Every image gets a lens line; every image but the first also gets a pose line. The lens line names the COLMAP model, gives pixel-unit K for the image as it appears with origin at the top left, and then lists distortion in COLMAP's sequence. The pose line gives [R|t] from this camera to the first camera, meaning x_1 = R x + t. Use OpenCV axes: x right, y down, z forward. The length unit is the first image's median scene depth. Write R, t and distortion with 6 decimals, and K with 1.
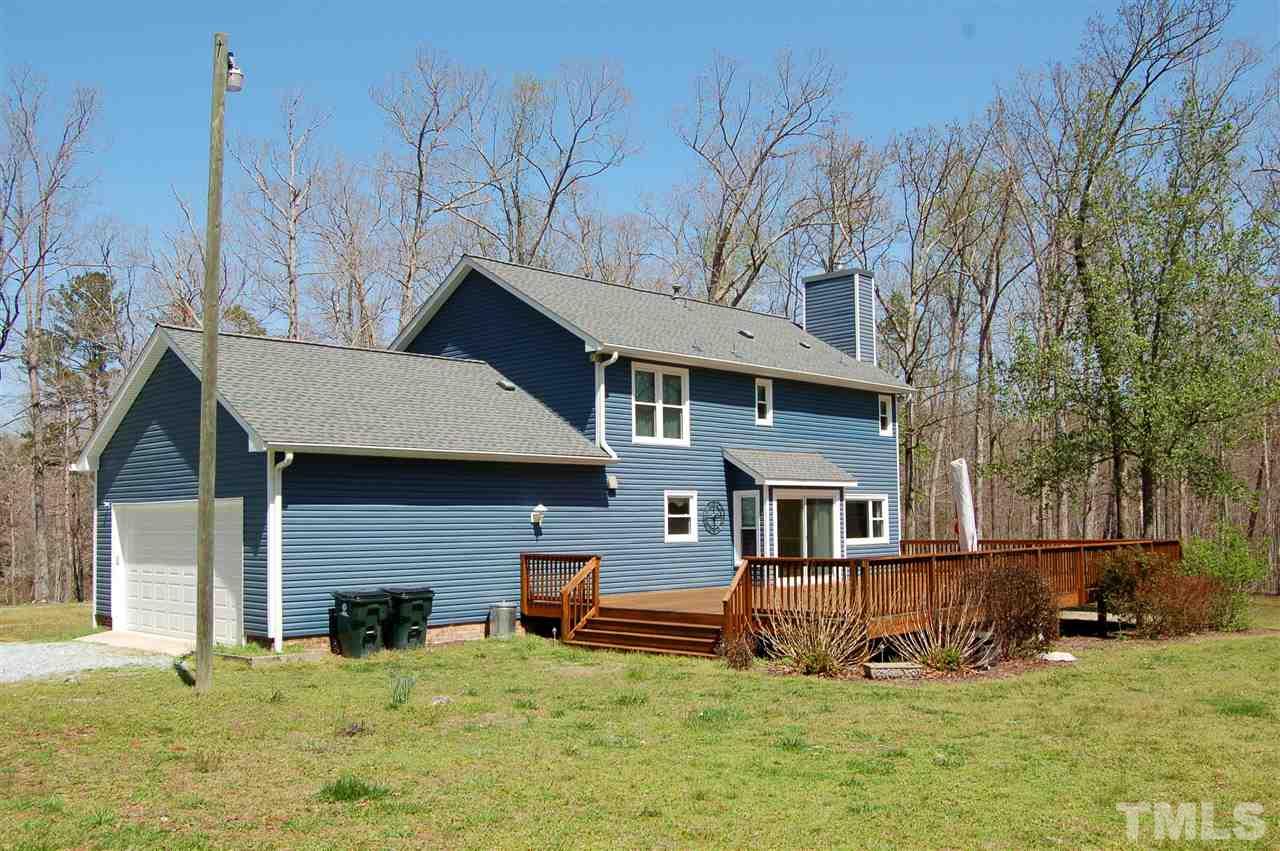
lens RADIAL K [[1186.2, 0, 689.3], [0, 1186.2, 430.2], [0, 0, 1]] dist [-0.002826, 0.001519]
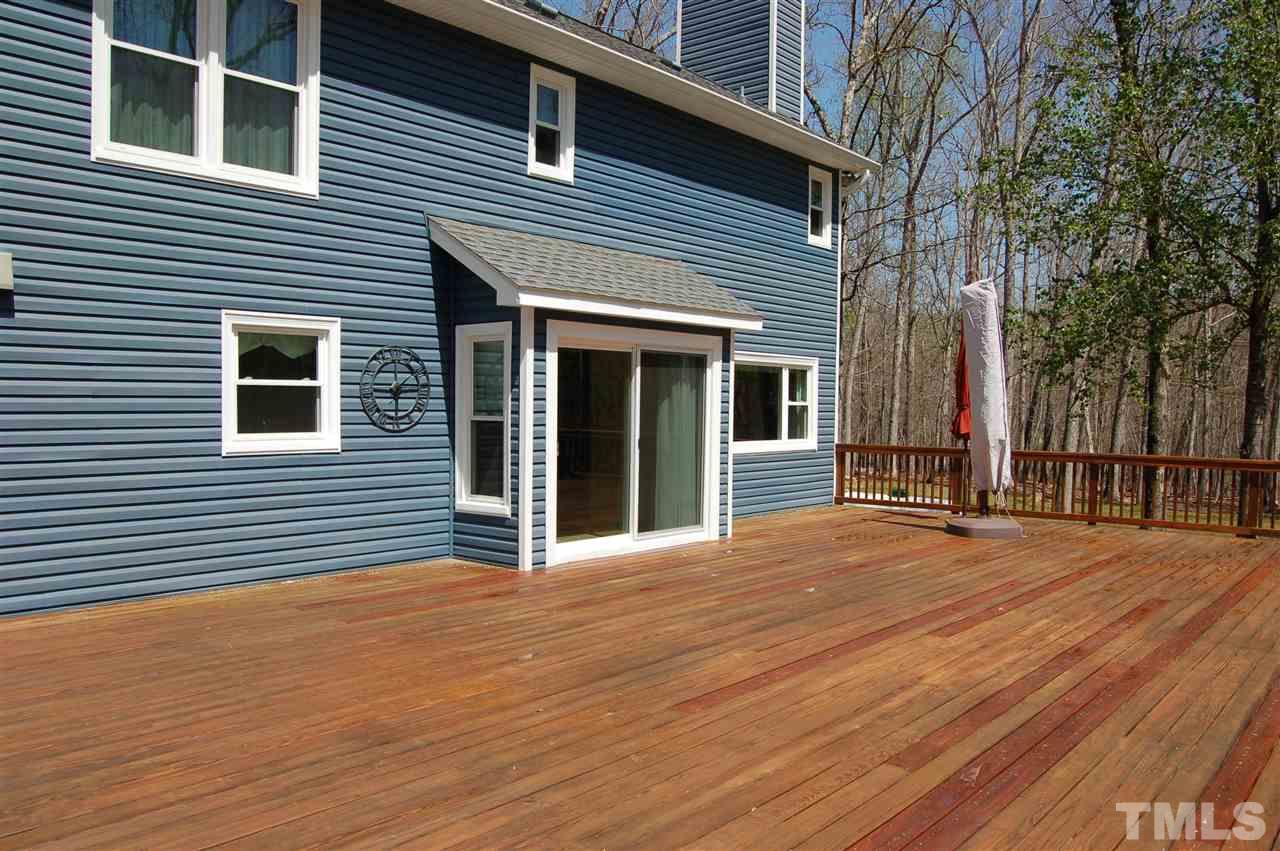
lens RADIAL K [[967.5, 0, 642.8], [0, 967.5, 440.3], [0, 0, 1]] dist [-0.102261, 0.005449]
pose [[0.999427, 0.025098, 0.022730, 0.090582], [-0.027576, 0.992842, 0.116212, 0.048269], [-0.019650, -0.116772, 0.992964, 0.643202]]
